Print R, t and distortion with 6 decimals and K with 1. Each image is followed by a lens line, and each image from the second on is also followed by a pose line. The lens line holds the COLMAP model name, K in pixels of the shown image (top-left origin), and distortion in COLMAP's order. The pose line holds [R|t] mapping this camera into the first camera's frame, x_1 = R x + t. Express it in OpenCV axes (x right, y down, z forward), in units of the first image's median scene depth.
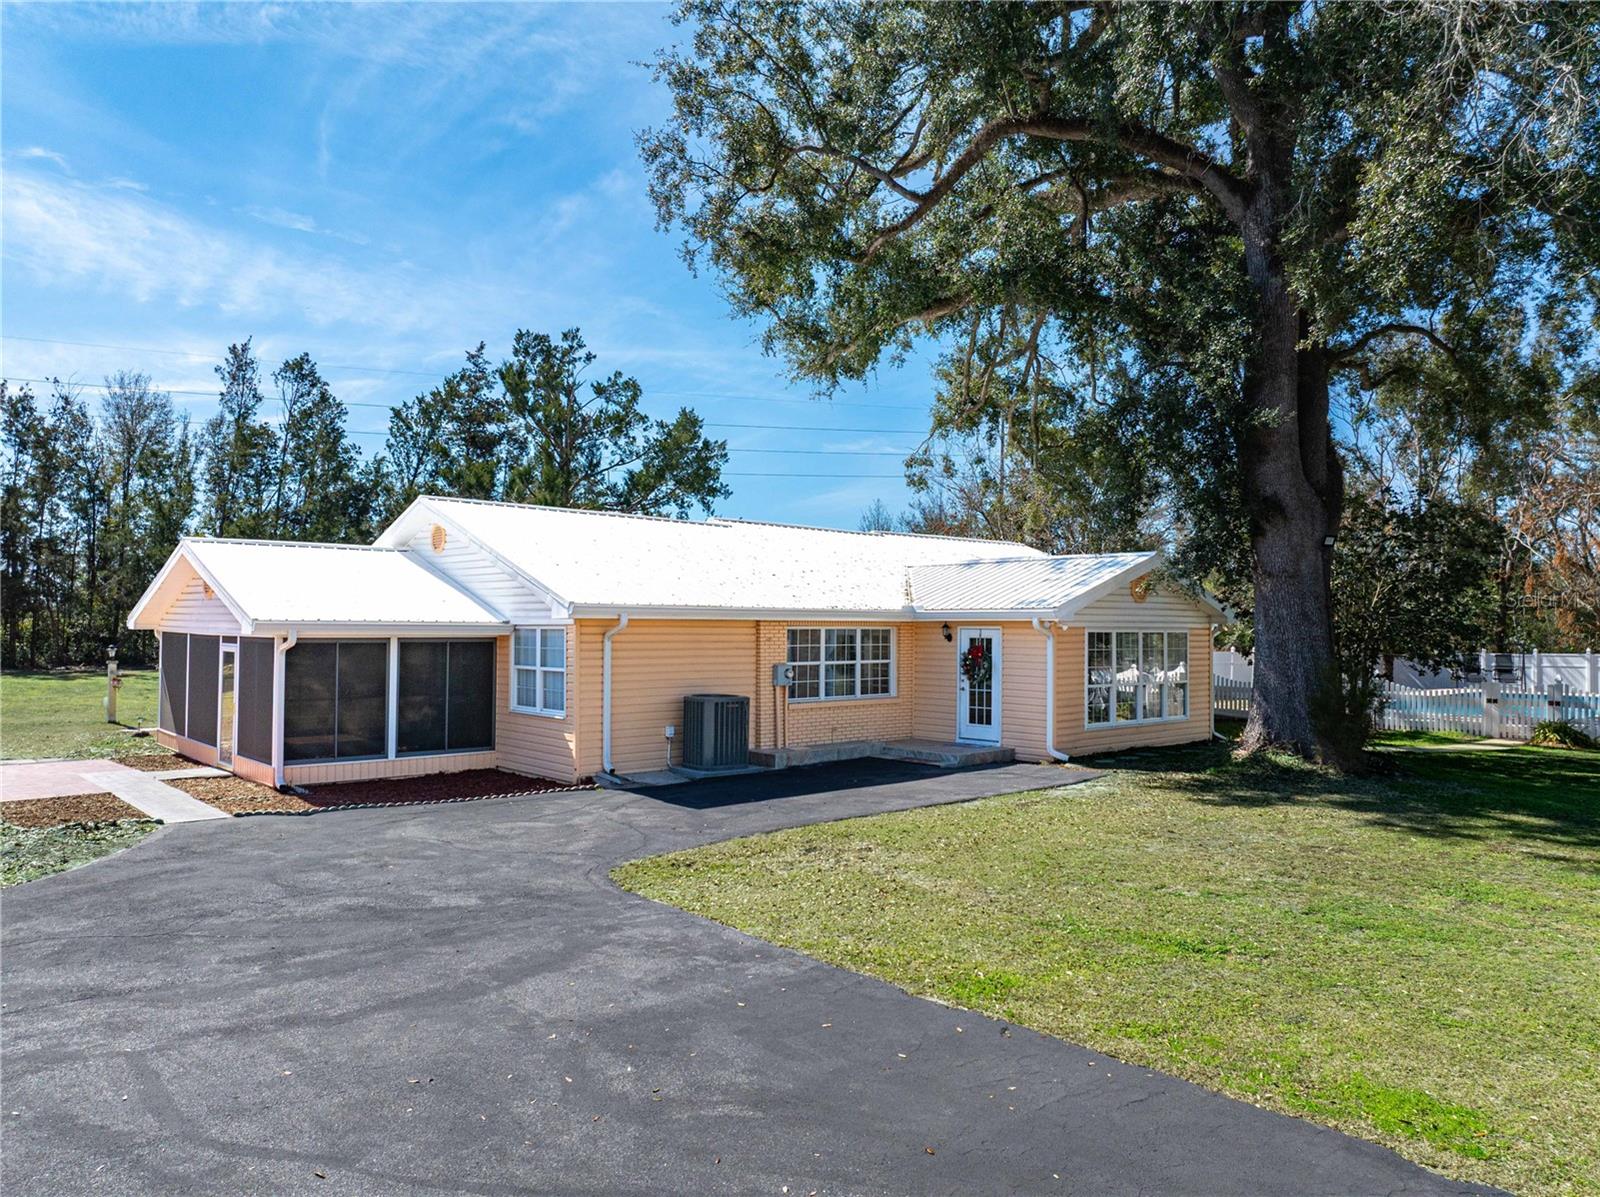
lens RADIAL K [[1136.3, 0, 804.7], [0, 1136.3, 584.8], [0, 0, 1]] dist [-0.047016, 0.018429]
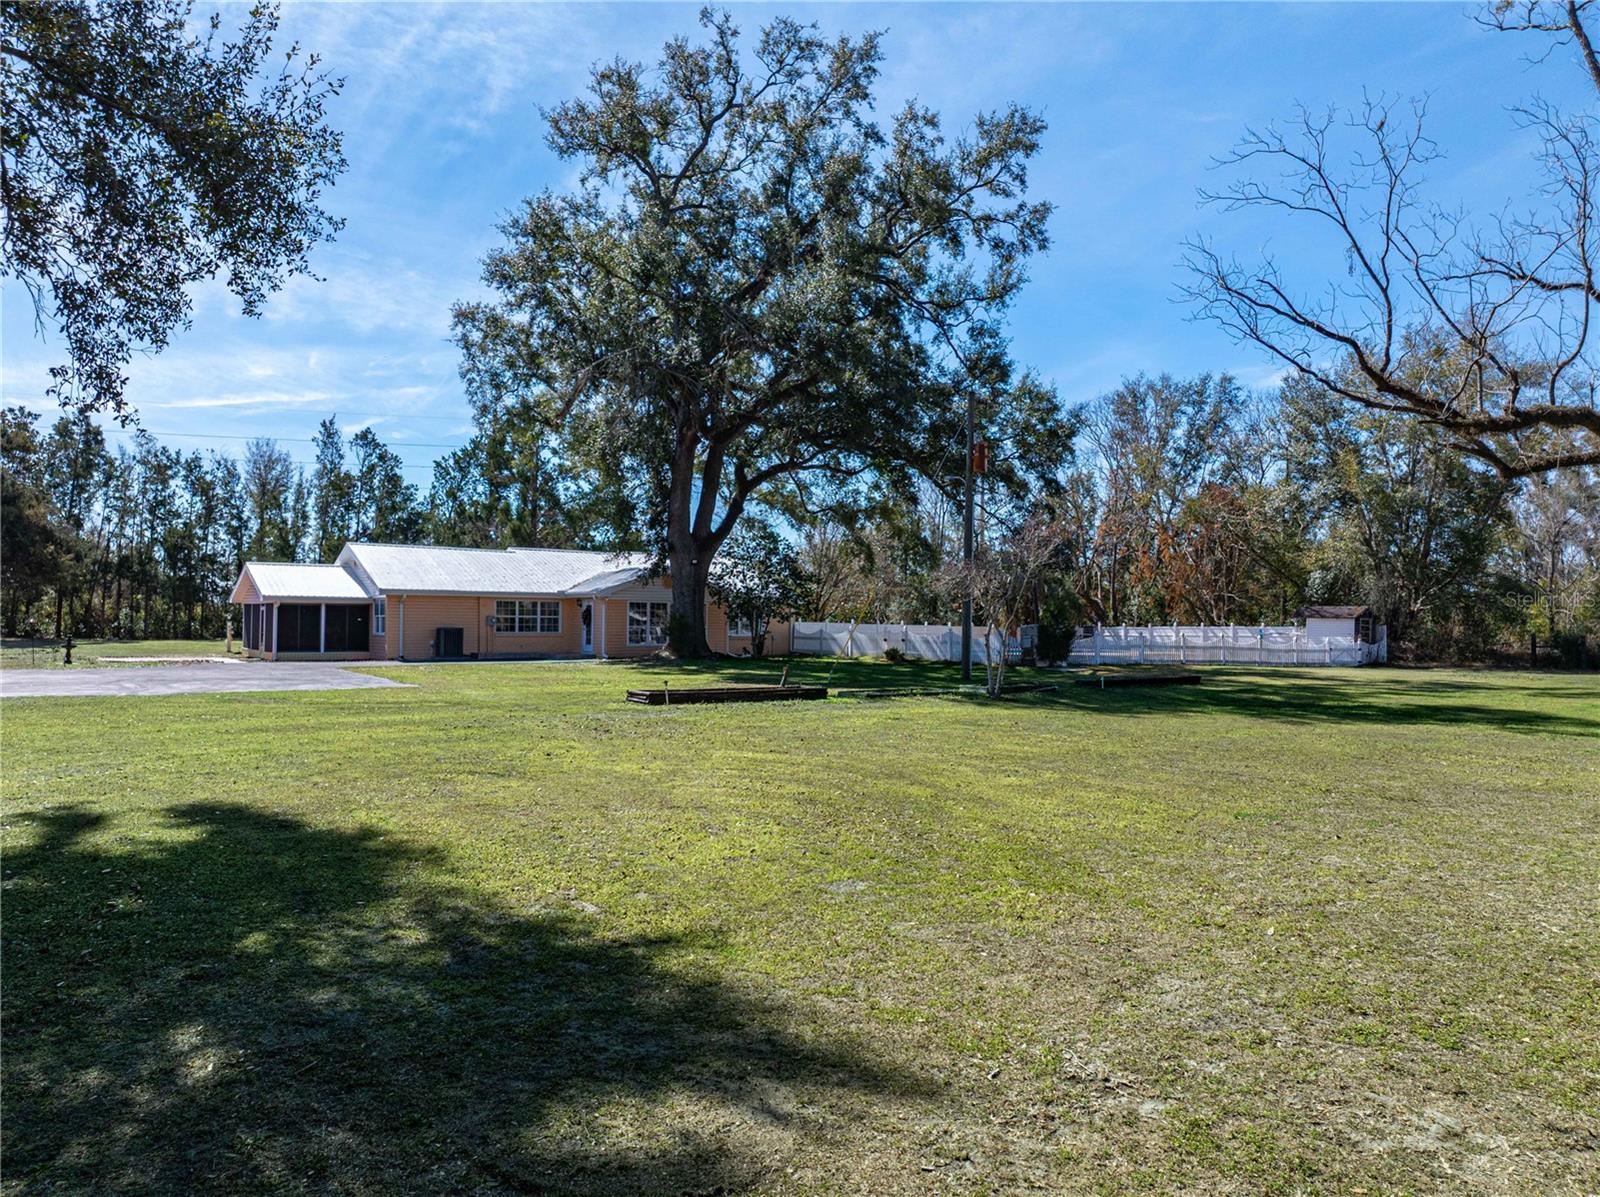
lens RADIAL K [[1136.3, 0, 798.3], [0, 1136.3, 610.6], [0, 0, 1]] dist [-0.047016, 0.018429]
pose [[0.991652, -0.000868, -0.128938, 0.293609], [0.003870, 0.999727, 0.023038, 0.003048], [0.128883, -0.023345, 0.991385, -0.388562]]
